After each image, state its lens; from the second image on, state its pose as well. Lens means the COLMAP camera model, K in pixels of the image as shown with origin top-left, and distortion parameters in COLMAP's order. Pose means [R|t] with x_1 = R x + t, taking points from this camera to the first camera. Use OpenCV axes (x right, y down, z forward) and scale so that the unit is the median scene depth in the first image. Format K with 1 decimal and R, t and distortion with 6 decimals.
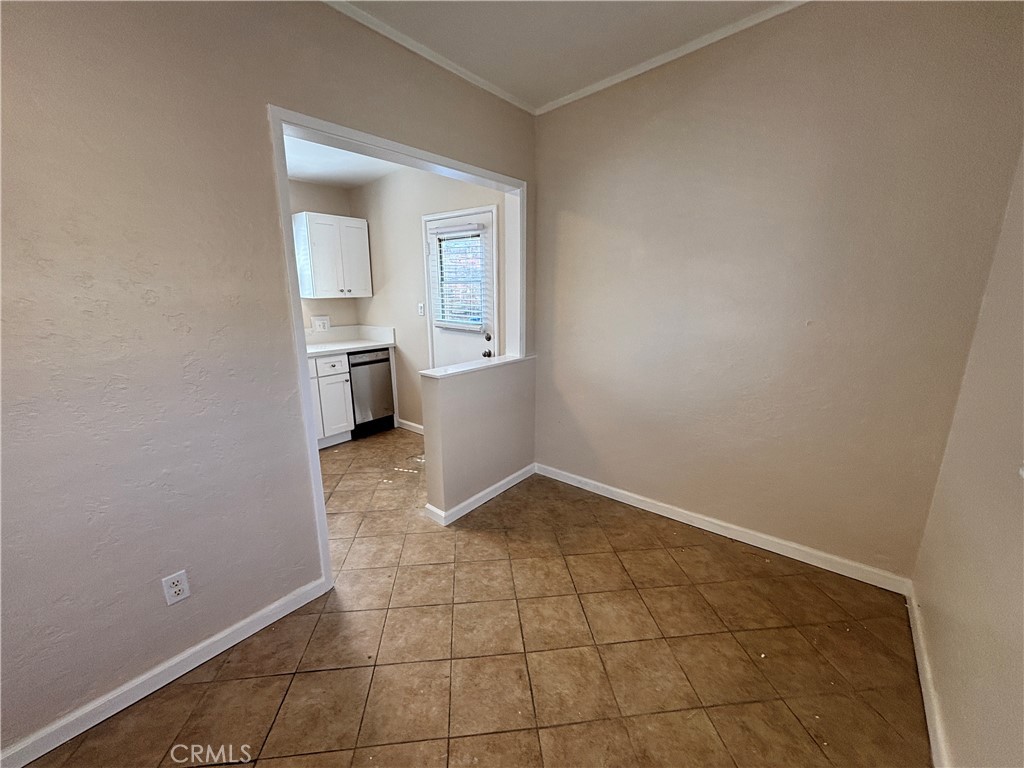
lens RADIAL K [[410.5, 0, 510.9], [0, 410.5, 383.6], [0, 0, 1]] dist [0.001268, 0.000296]
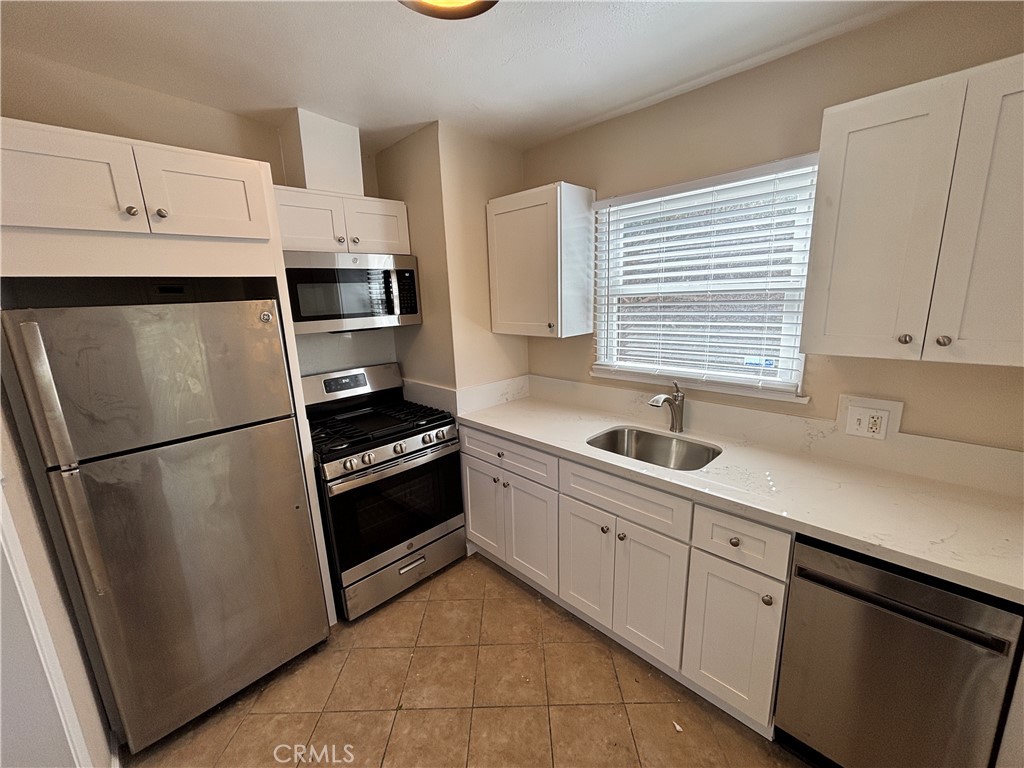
lens RADIAL K [[410.5, 0, 510.9], [0, 410.5, 383.6], [0, 0, 1]] dist [0.001268, 0.000296]
pose [[-0.114457, 0.219350, -0.968909, -0.154540], [-0.189414, 0.952608, 0.238035, -0.413215], [0.975204, 0.210770, -0.067485, 1.449869]]
